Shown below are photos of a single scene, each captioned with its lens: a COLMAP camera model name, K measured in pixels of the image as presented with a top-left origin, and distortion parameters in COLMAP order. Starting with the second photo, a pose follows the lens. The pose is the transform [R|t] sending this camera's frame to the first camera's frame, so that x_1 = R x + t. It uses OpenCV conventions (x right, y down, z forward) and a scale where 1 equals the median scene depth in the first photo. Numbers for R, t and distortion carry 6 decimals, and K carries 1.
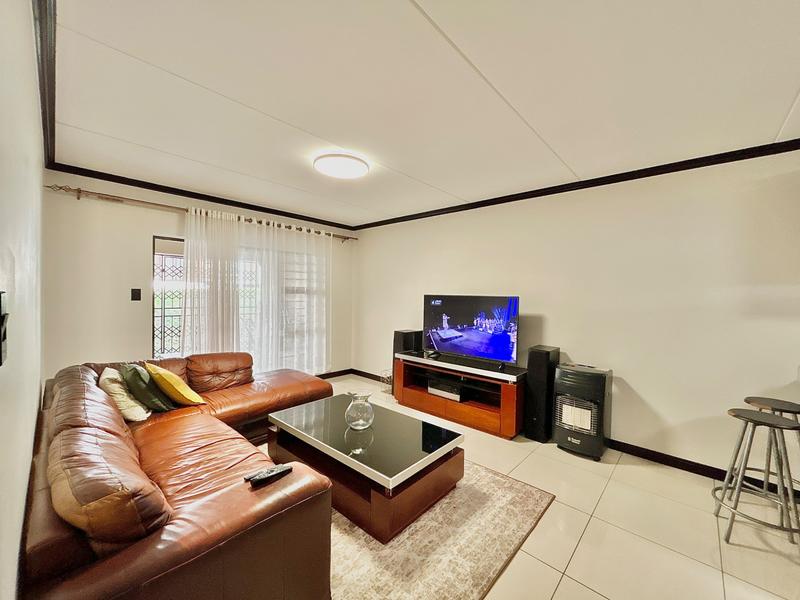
lens RADIAL K [[320.9, 0, 399.5], [0, 320.9, 300.5], [0, 0, 1]] dist [-0.014132, 0.000079]
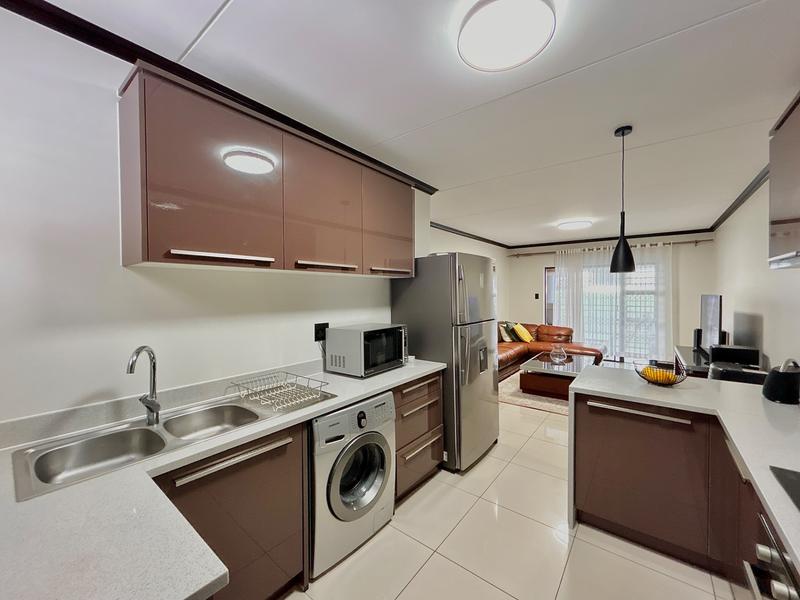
lens RADIAL K [[320.9, 0, 400.1], [0, 320.9, 298.0], [0, 0, 1]] dist [-0.014132, 0.000079]
pose [[0.081670, -0.003083, -0.996655, 1.117681], [-0.013232, 0.999904, -0.004178, 0.013381], [0.996572, 0.013529, 0.081622, -0.091924]]
